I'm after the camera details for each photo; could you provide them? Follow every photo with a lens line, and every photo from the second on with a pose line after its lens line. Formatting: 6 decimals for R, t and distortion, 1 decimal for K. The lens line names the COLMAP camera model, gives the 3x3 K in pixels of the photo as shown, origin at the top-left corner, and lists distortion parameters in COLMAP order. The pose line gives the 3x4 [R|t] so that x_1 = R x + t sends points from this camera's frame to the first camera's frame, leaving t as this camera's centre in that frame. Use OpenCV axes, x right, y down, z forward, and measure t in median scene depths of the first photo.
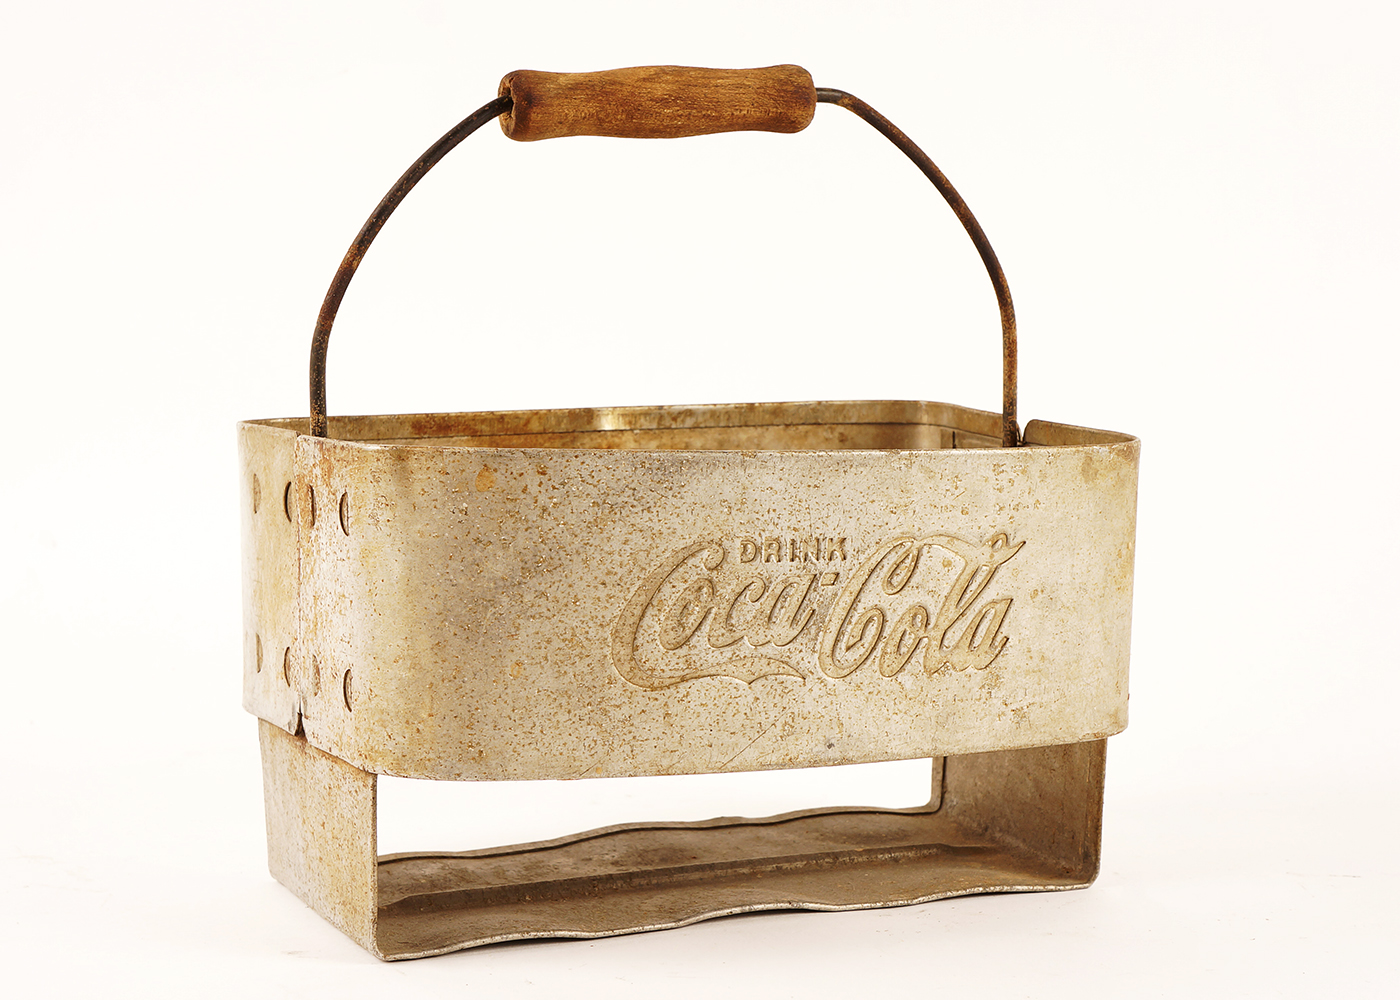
lens RADIAL K [[2319.0, 0, 700.3], [0, 2319.0, 505.3], [0, 0, 1]] dist [0.187913, 0.000000]
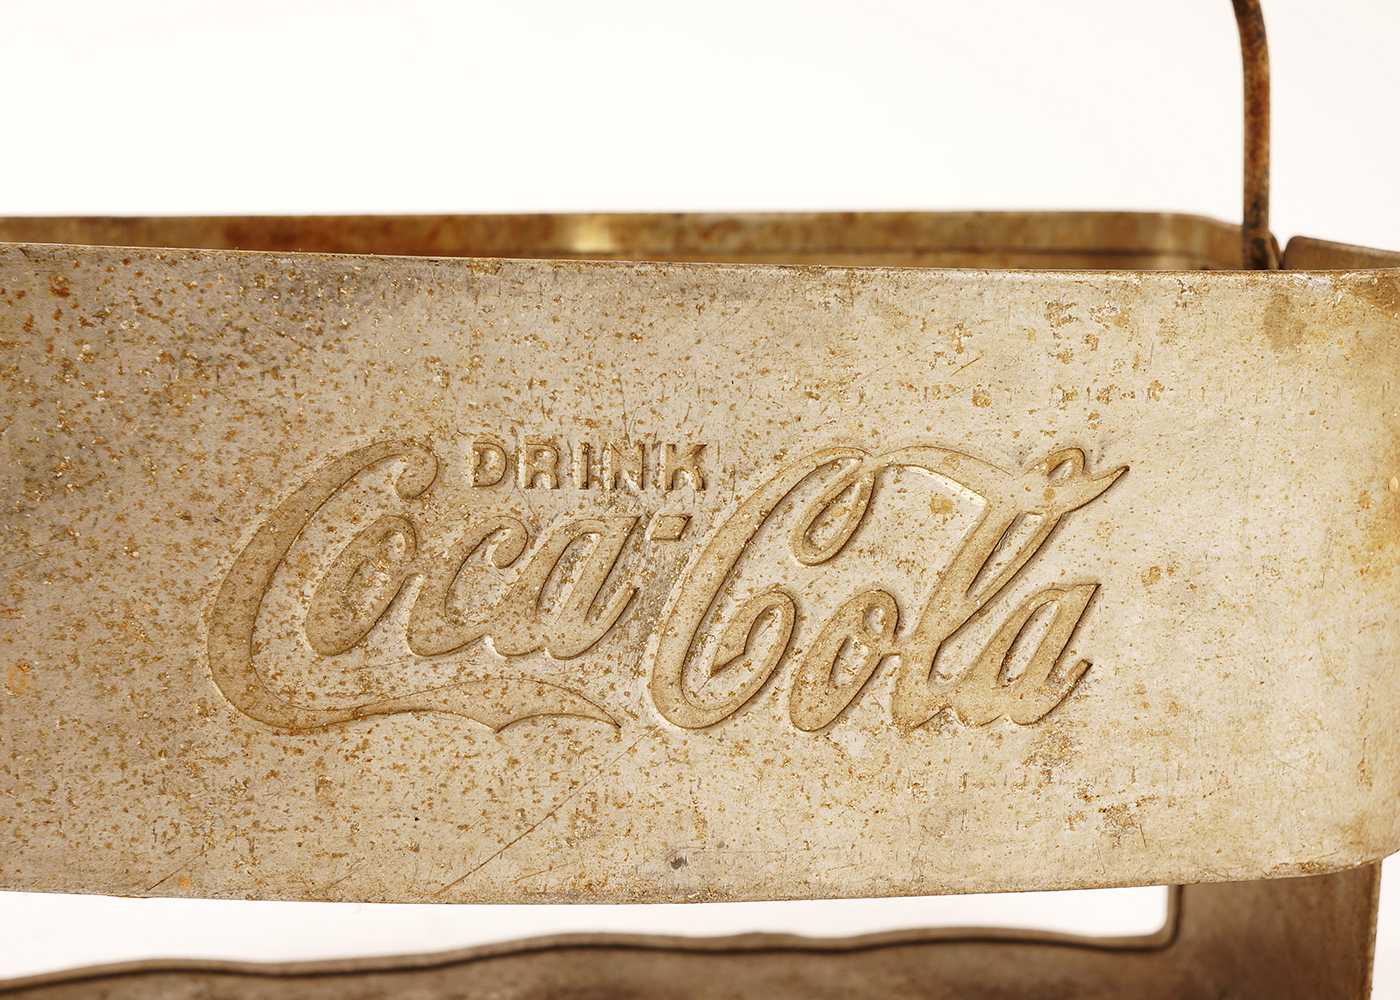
lens RADIAL K [[2596.9, 0, 700.6], [0, 2596.9, 490.5], [0, 0, 1]] dist [0.033156, 0.000000]
pose [[0.956577, 0.040275, -0.288685, 0.218437], [-0.031770, 0.998914, 0.034089, 0.005046], [0.289745, -0.023437, 0.956817, 0.475165]]
